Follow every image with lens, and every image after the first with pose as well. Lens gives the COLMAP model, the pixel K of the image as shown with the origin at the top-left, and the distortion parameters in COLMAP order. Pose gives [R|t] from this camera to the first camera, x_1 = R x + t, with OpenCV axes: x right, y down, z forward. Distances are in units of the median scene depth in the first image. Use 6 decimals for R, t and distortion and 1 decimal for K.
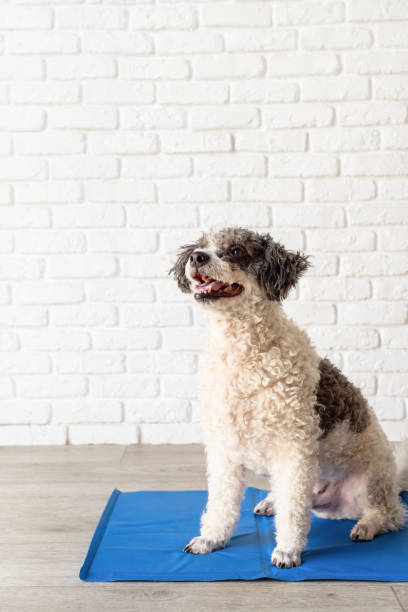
lens RADIAL K [[905.0, 0, 193.2], [0, 905.0, 297.5], [0, 0, 1]] dist [0.015666, 0.000000]
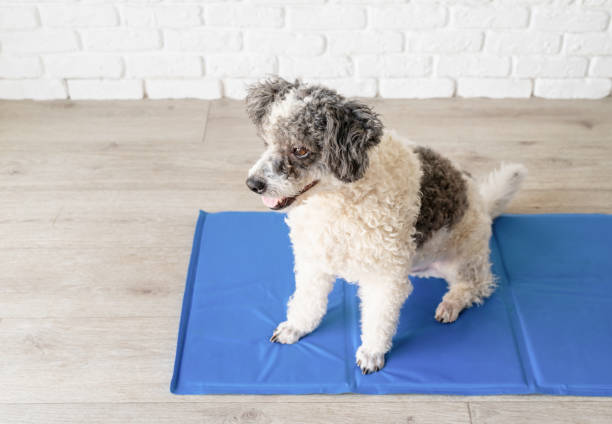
lens RADIAL K [[925.8, 0, 313.6], [0, 925.8, 228.4], [0, 0, 1]] dist [0.014676, 0.000000]
pose [[0.999474, -0.003669, 0.032216, 0.002874], [-0.015104, 0.826519, 0.562707, -0.270183], [-0.028691, -0.562897, 0.826029, 0.137787]]
